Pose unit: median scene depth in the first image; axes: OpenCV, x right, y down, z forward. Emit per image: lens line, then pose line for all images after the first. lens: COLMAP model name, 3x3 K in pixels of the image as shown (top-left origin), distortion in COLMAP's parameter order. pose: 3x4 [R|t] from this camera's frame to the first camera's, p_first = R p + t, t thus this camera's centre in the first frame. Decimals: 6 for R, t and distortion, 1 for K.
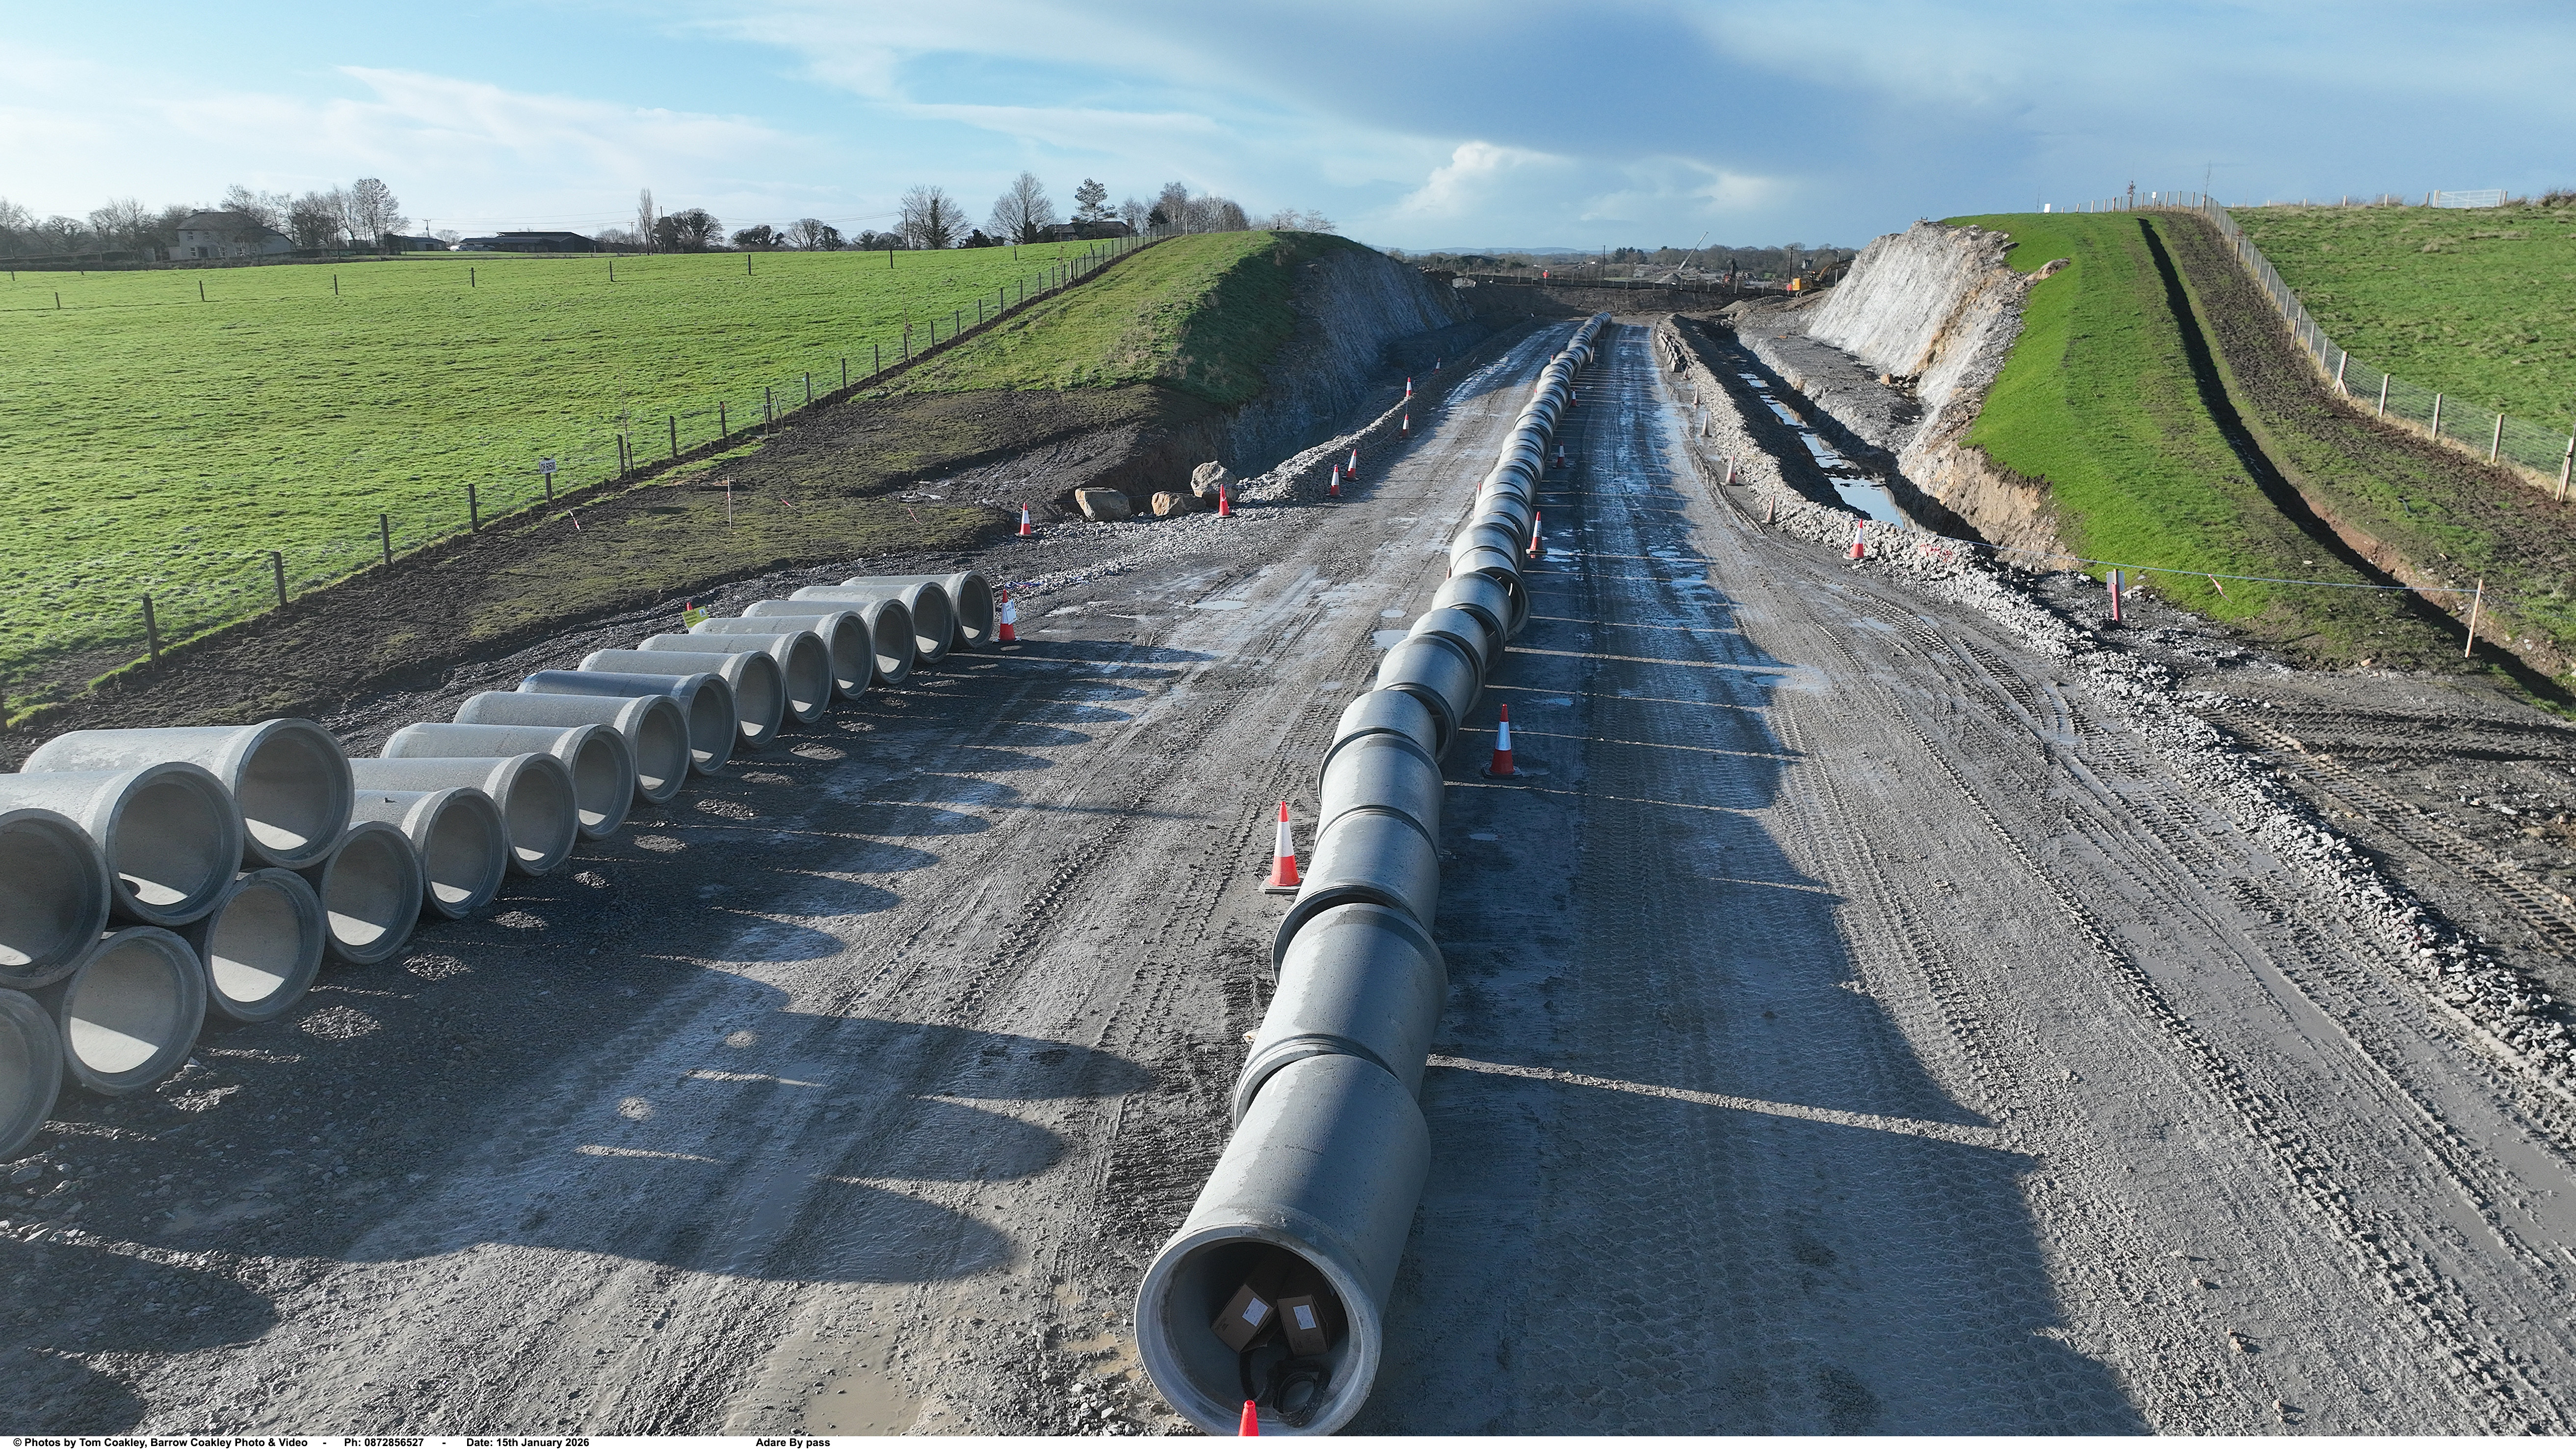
lens RADIAL K [[1812.2, 0, 1288.0], [0, 1812.2, 724.5], [0, 0, 1]] dist [0.006469, 0.004467]
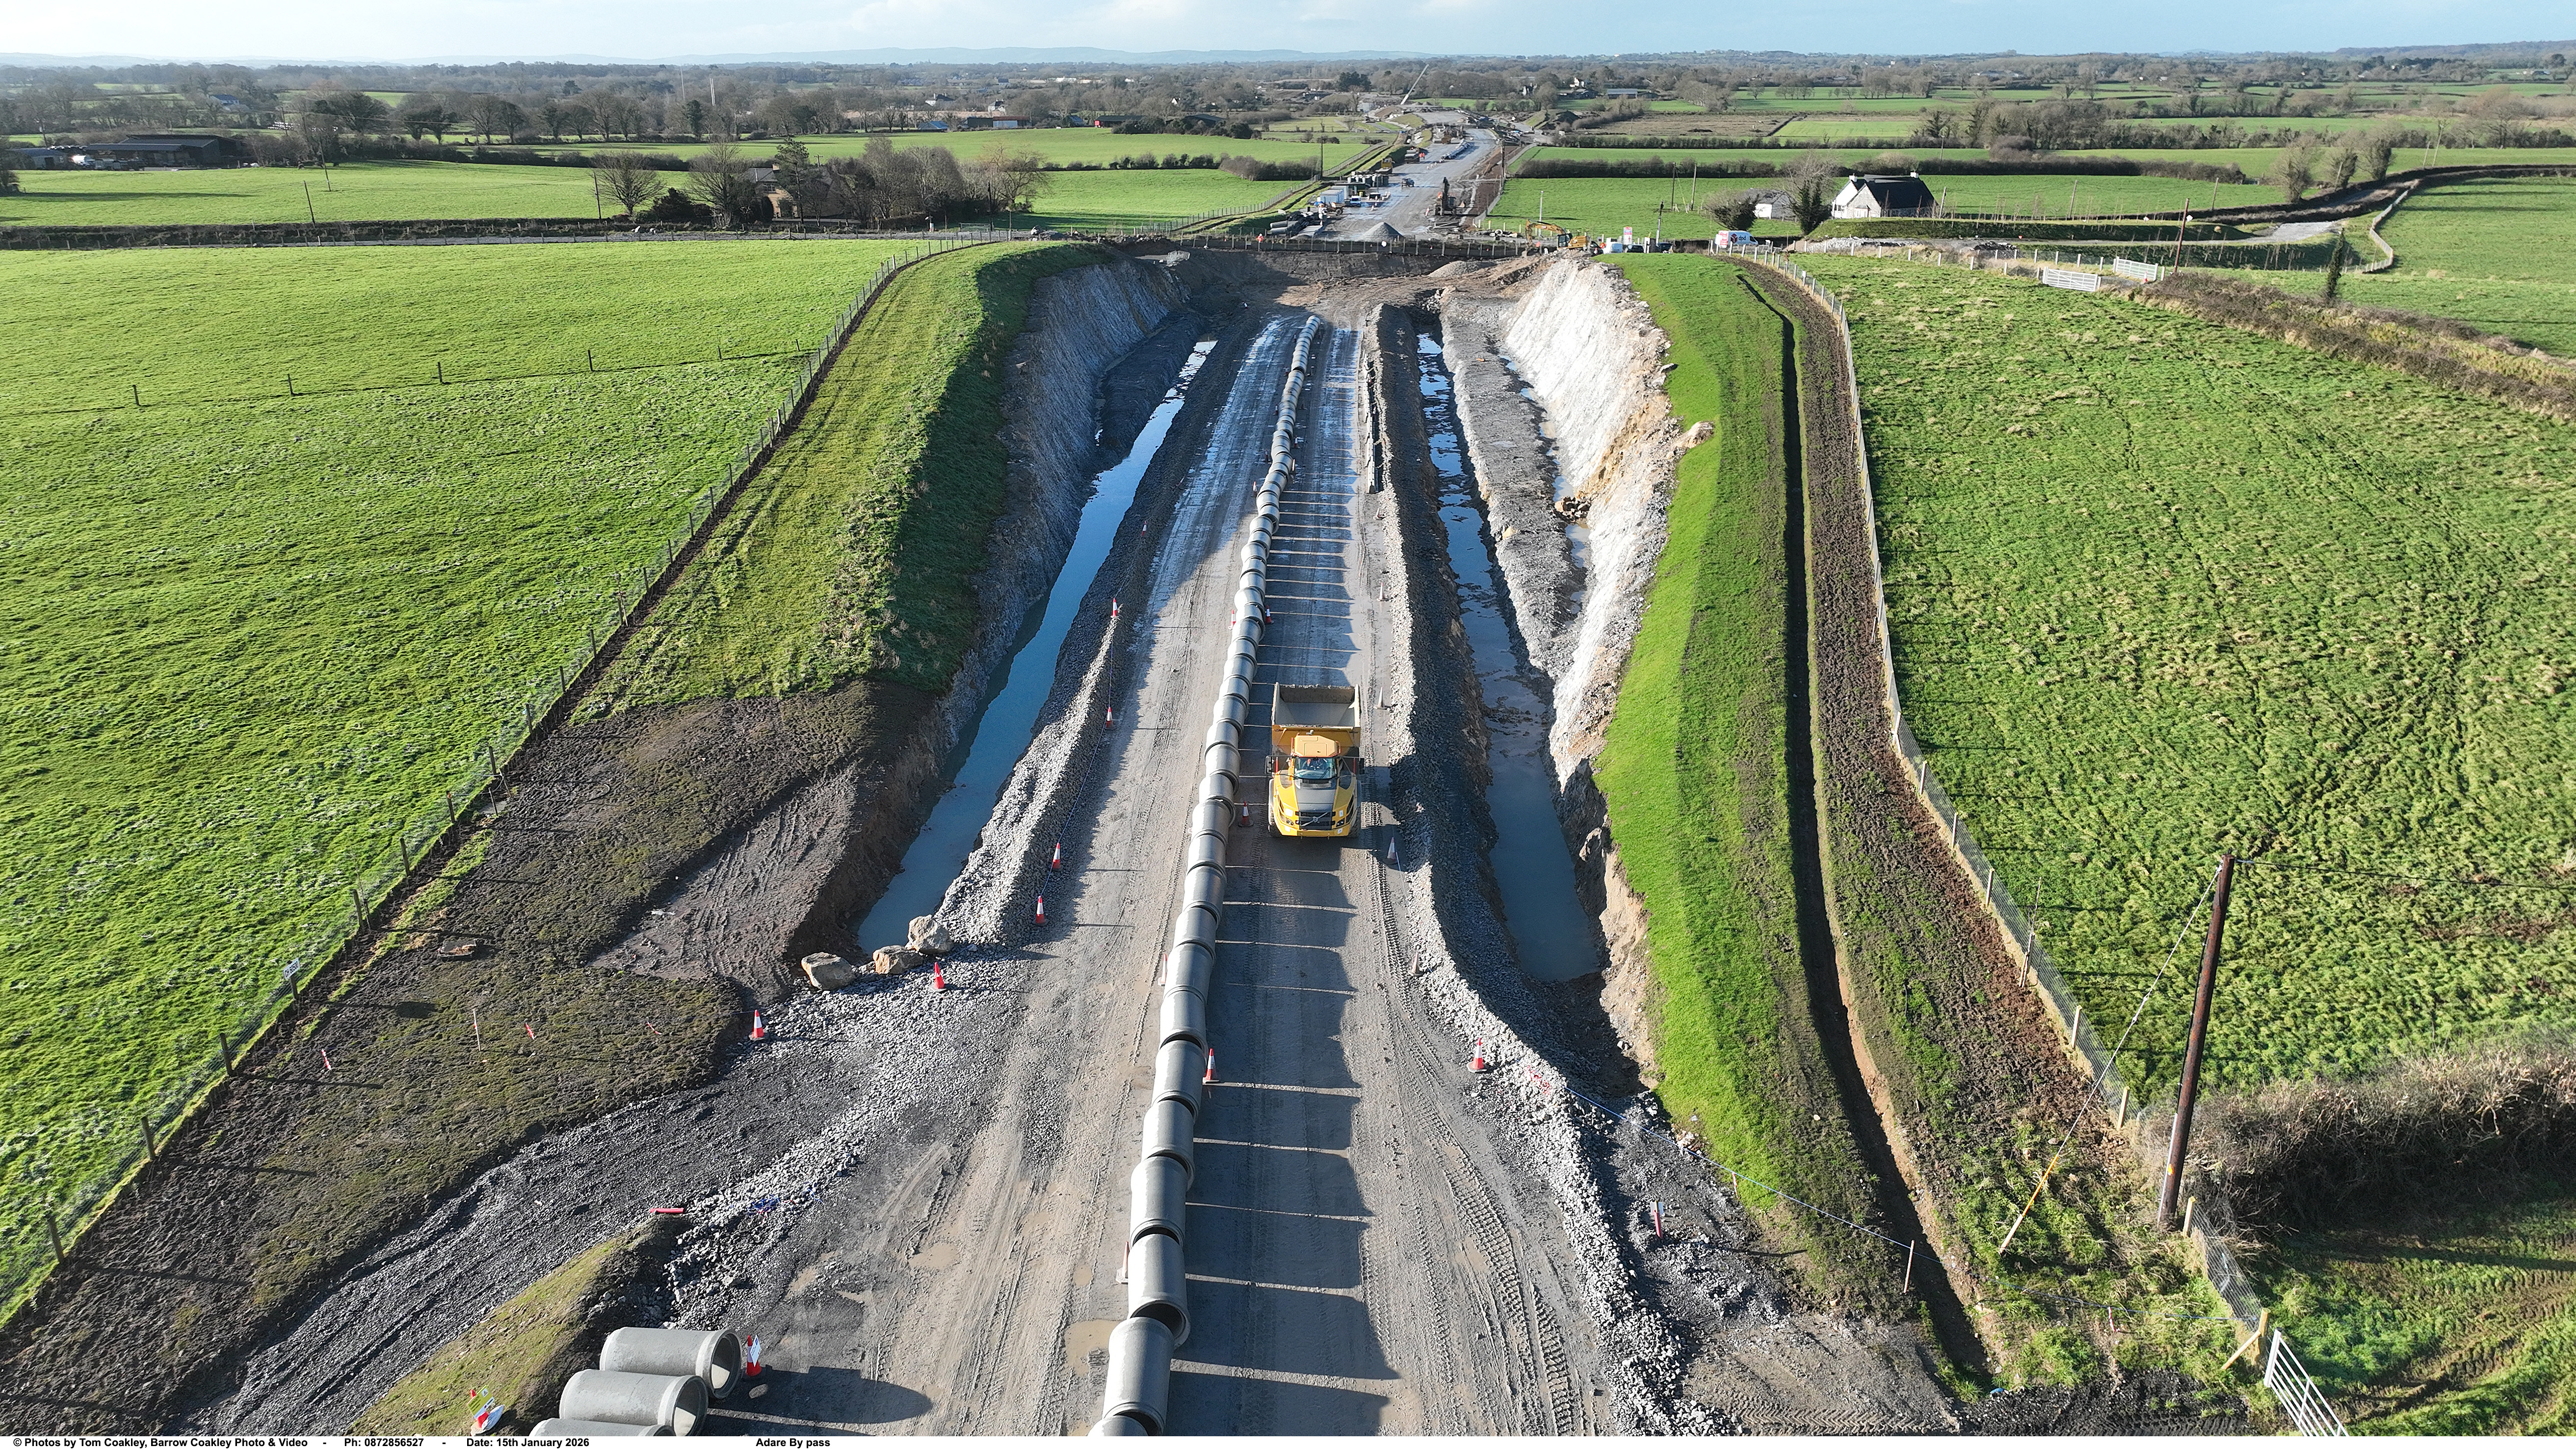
lens RADIAL K [[1812.2, 0, 1288.0], [0, 1812.2, 724.5], [0, 0, 1]] dist [0.006469, 0.004467]
pose [[0.989474, -0.055390, 0.133687, 0.041914], [0.041840, 0.993891, 0.102126, -0.434653], [-0.138527, -0.095457, 0.985747, -0.135890]]
